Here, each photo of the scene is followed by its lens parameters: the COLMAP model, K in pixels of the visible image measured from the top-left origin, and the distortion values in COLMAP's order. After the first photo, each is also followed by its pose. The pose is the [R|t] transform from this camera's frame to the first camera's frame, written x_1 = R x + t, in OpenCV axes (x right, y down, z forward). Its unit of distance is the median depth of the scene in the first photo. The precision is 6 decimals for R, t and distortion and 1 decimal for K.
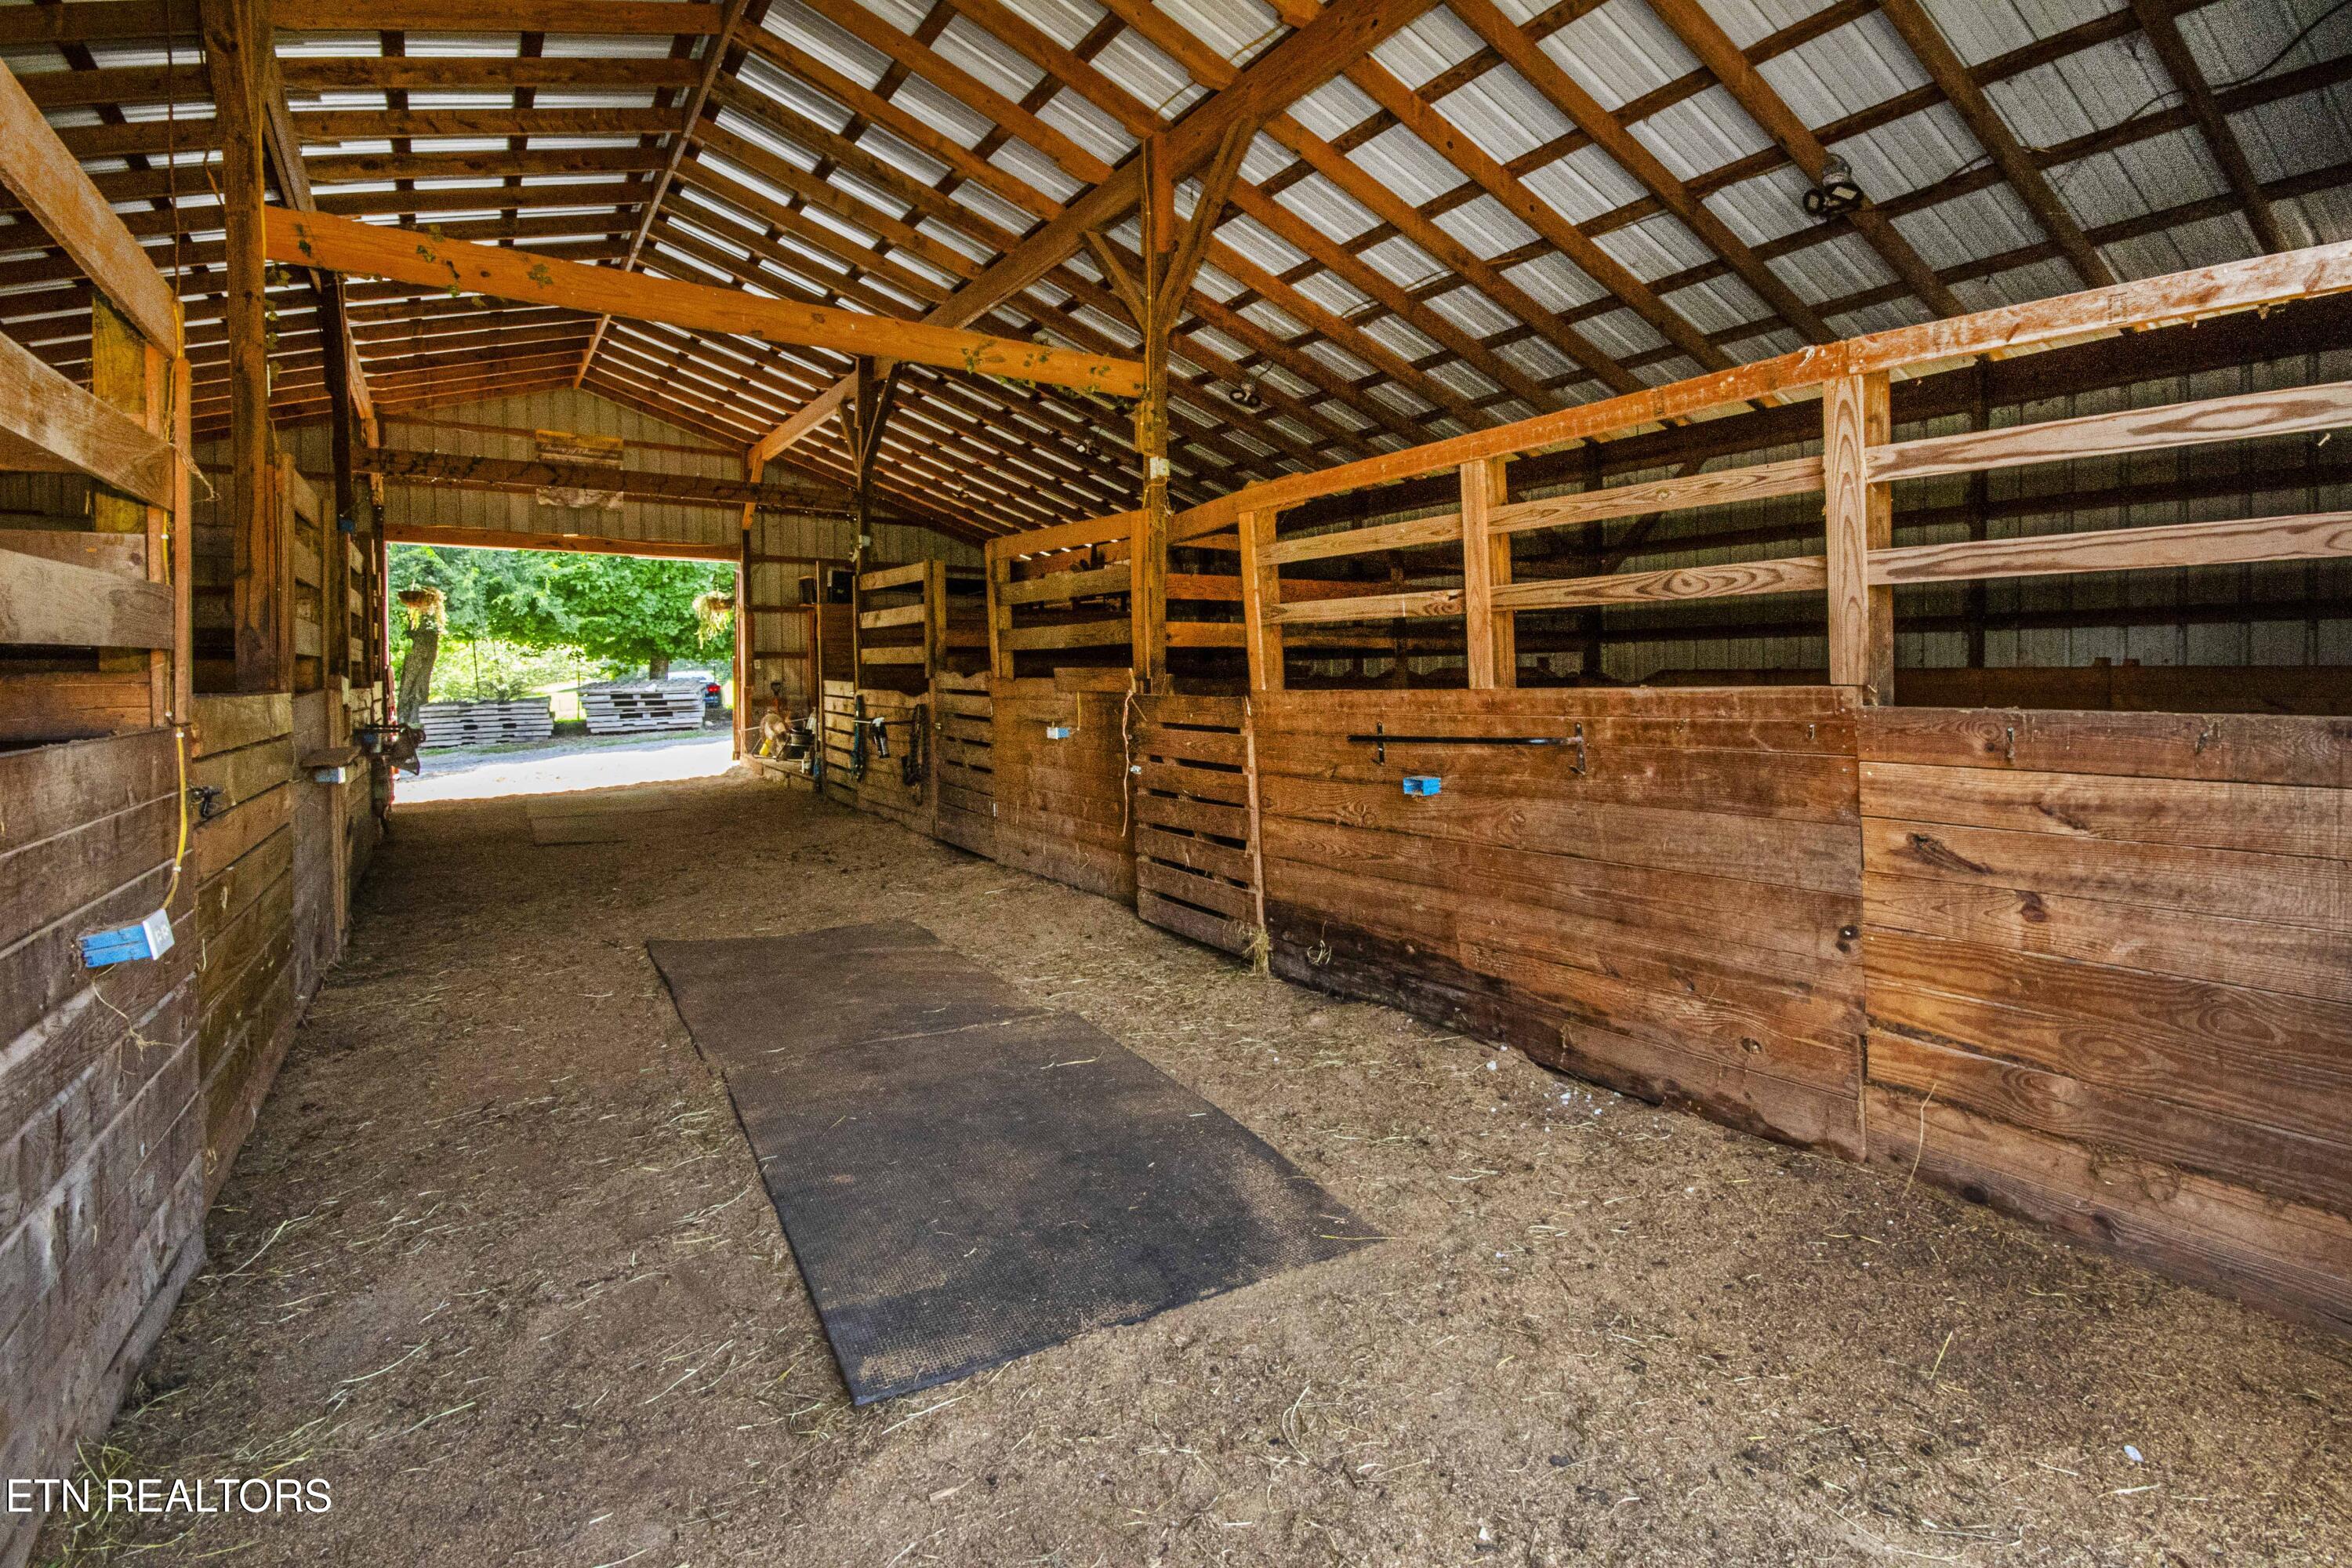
lens RADIAL K [[1110.9, 0, 1175.9], [0, 1110.9, 626.3], [0, 0, 1]] dist [-0.001591, -0.000712]
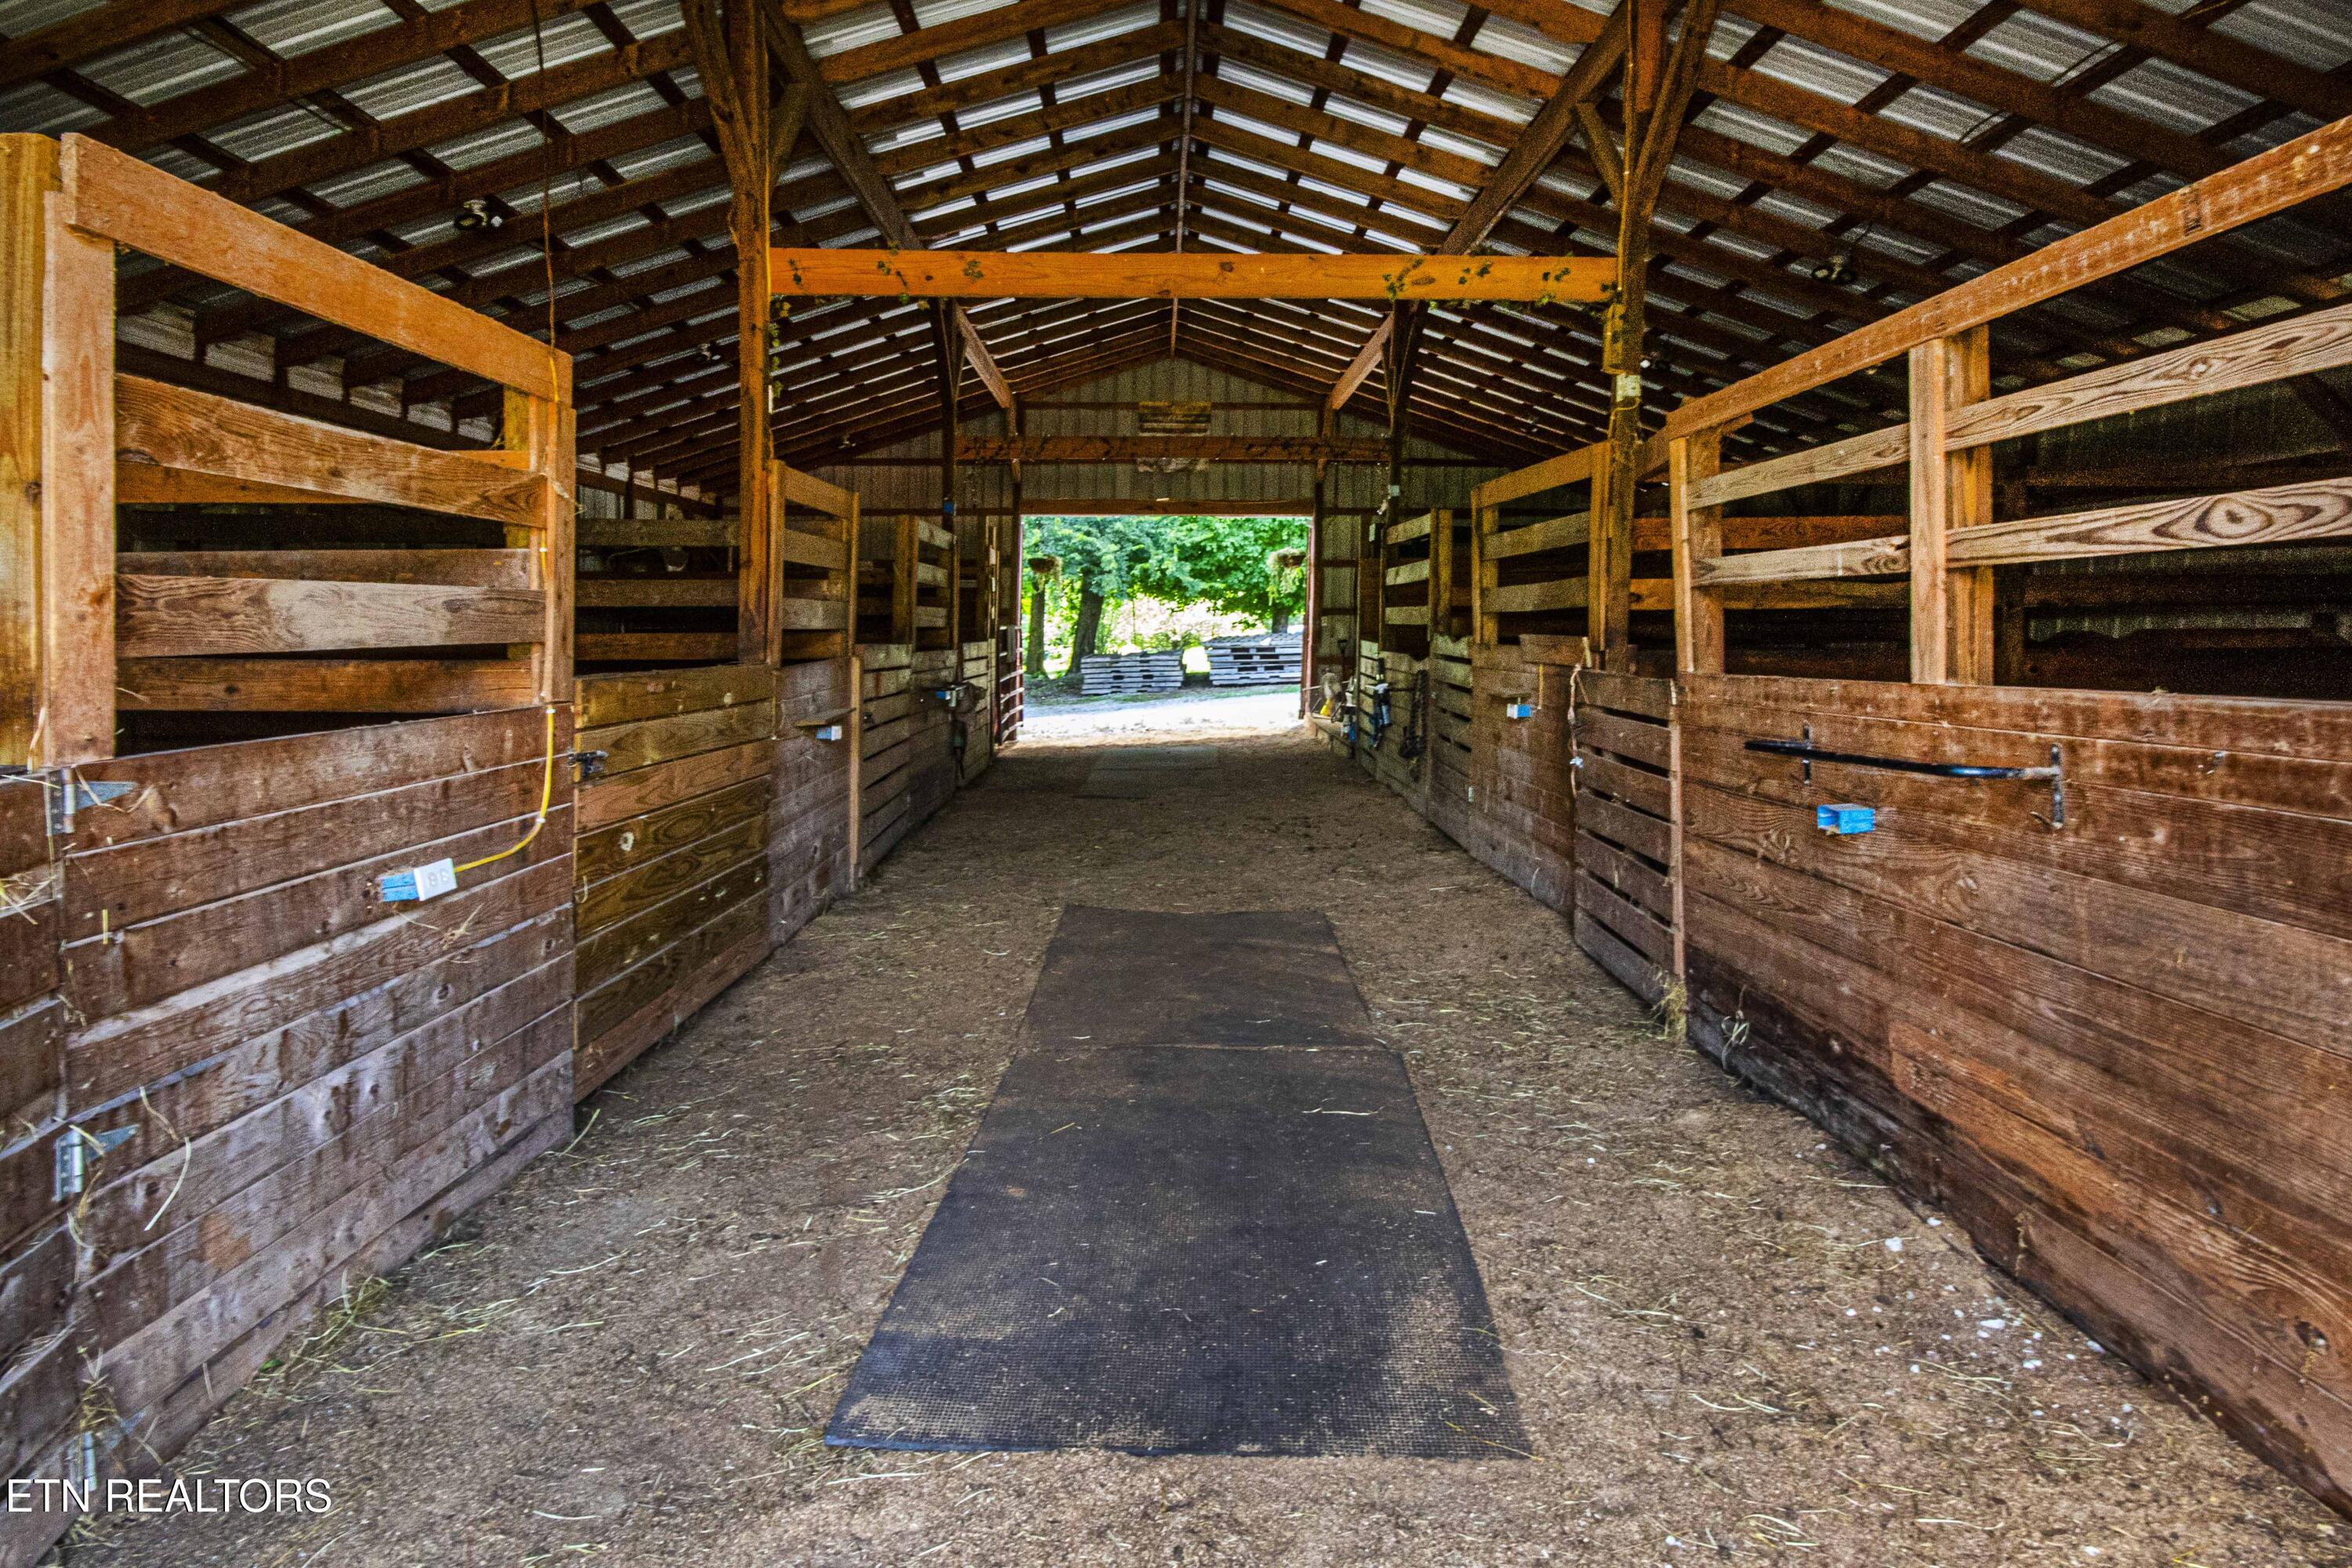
lens RADIAL K [[1198.8, 0, 1348.9], [0, 1198.8, 603.5], [0, 0, 1]] dist [0.001372, -0.000350]
pose [[0.858724, -0.008369, -0.512370, 0.316845], [0.027346, 0.999190, 0.029511, -0.021126], [0.511709, -0.039353, 0.858257, 0.183472]]
